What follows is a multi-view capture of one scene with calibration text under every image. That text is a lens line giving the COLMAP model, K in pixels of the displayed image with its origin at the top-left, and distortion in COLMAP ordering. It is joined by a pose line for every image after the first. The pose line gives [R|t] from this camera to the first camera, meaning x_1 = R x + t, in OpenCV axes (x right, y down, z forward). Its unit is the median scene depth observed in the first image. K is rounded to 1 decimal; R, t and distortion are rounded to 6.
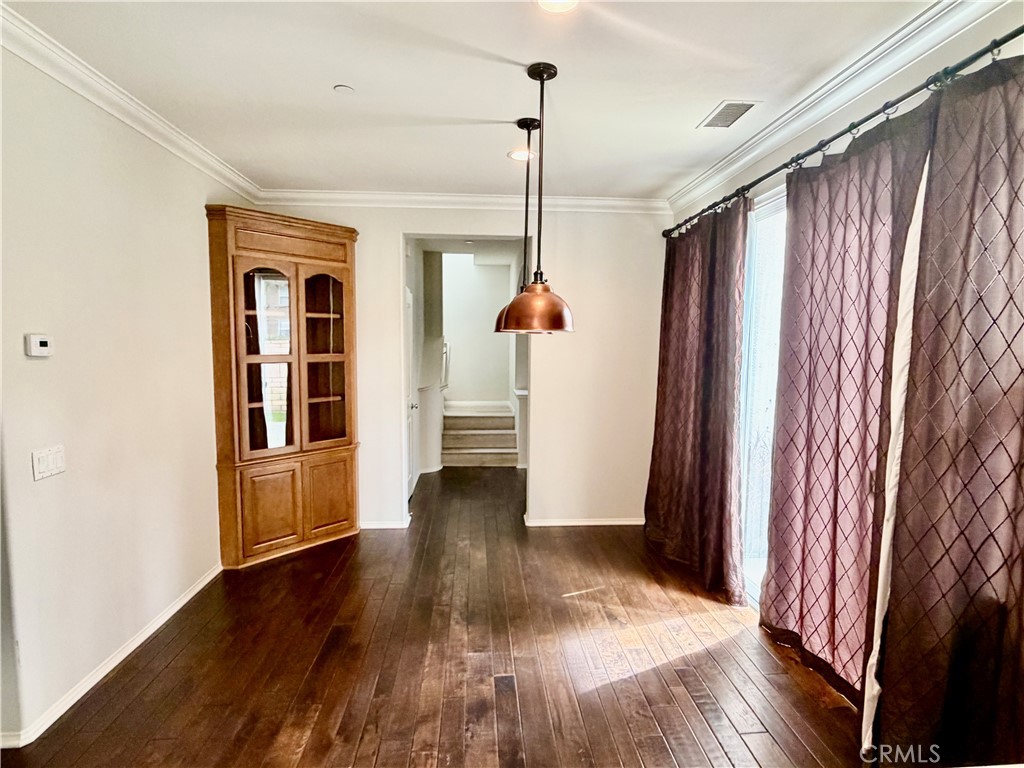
lens RADIAL K [[540.8, 0, 512.0], [0, 540.8, 384.0], [0, 0, 1]] dist [0.004115, -0.000919]
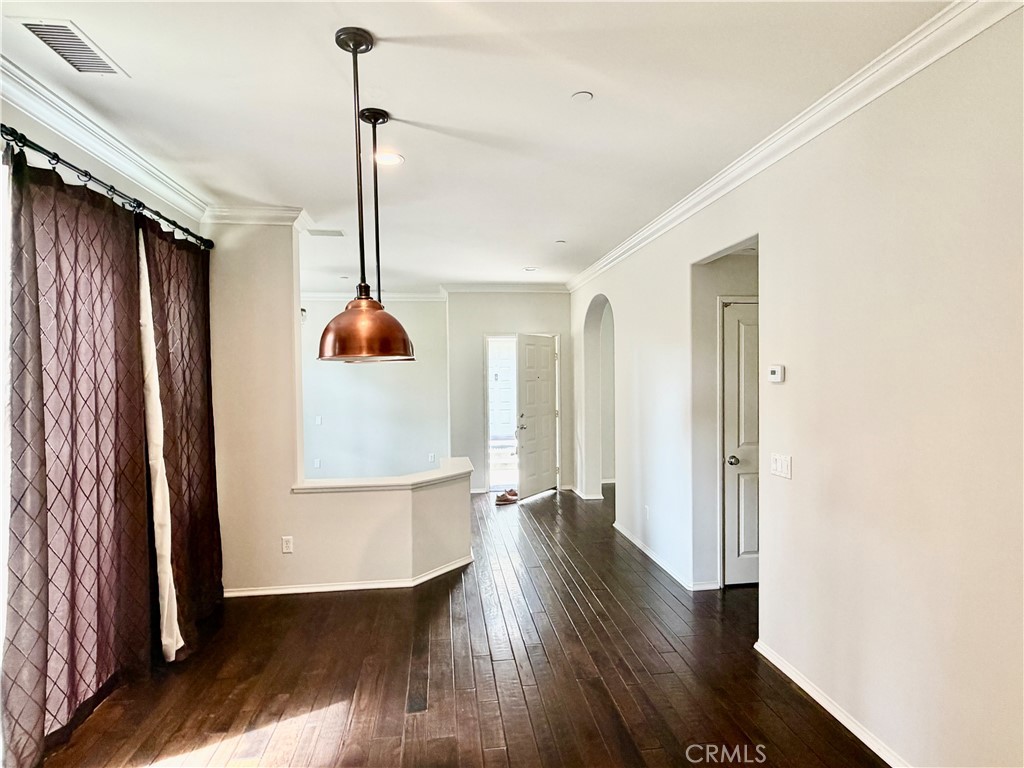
lens RADIAL K [[540.8, 0, 512.0], [0, 540.8, 384.0], [0, 0, 1]] dist [0.004115, -0.000919]
pose [[-0.998231, 0.005543, -0.059194, -0.134525], [-0.000670, 0.994532, 0.104427, -0.159514], [0.059450, 0.104282, -0.992769, 1.971277]]
